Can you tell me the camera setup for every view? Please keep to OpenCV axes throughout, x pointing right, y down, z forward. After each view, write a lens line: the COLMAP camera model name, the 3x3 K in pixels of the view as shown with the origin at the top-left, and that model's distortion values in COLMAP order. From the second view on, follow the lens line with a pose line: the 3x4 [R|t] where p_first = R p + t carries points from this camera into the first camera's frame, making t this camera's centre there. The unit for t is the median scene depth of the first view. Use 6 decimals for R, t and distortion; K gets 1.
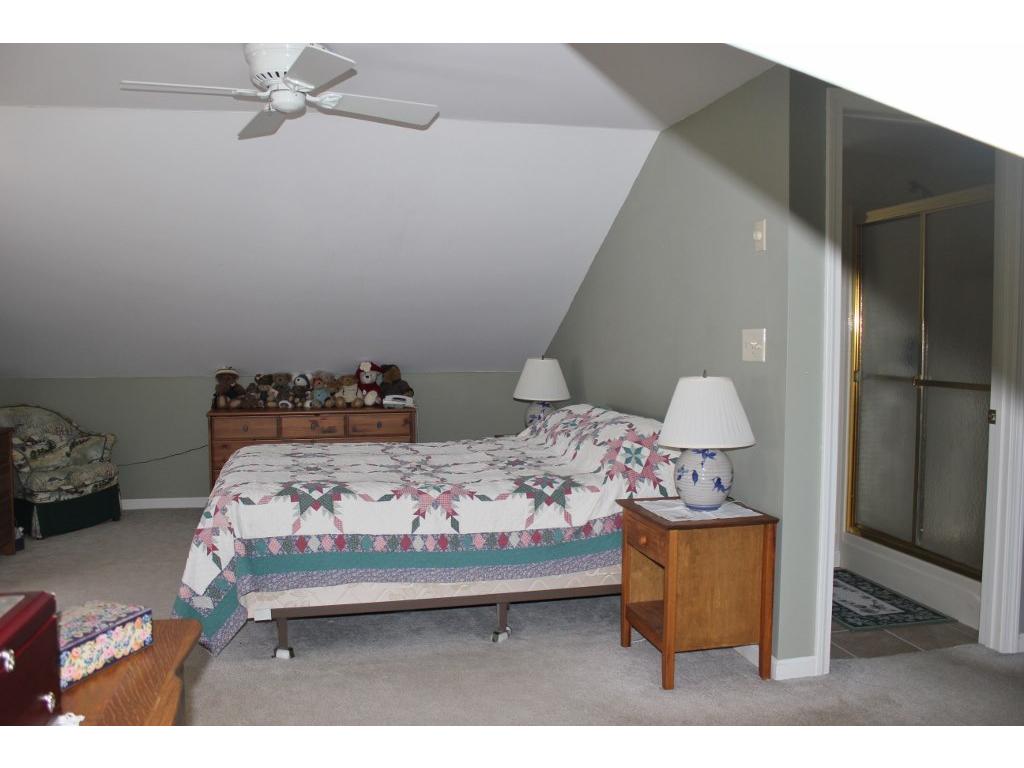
lens RADIAL K [[866.9, 0, 514.0], [0, 866.9, 392.0], [0, 0, 1]] dist [-0.142307, 0.075258]
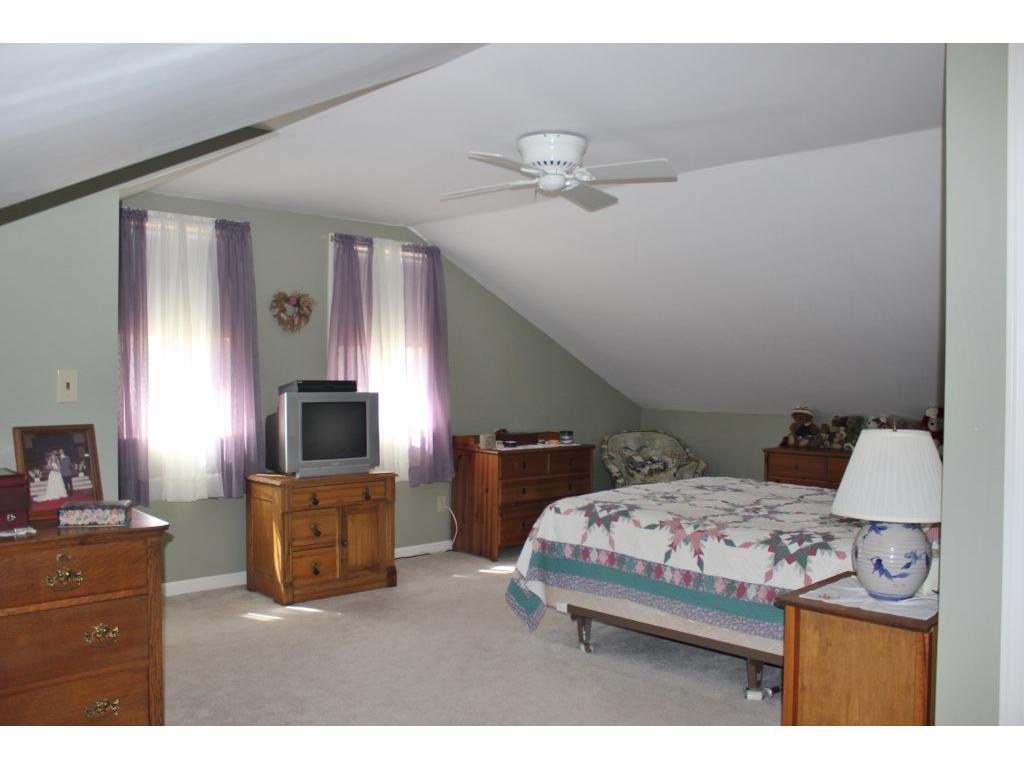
lens RADIAL K [[866.9, 0, 512.5], [0, 866.9, 381.7], [0, 0, 1]] dist [-0.142307, 0.075258]
pose [[0.515259, 0.012296, -0.856947, 0.672153], [-0.066252, 0.997476, -0.025522, -0.018189], [0.854470, 0.069925, 0.514773, 0.285751]]
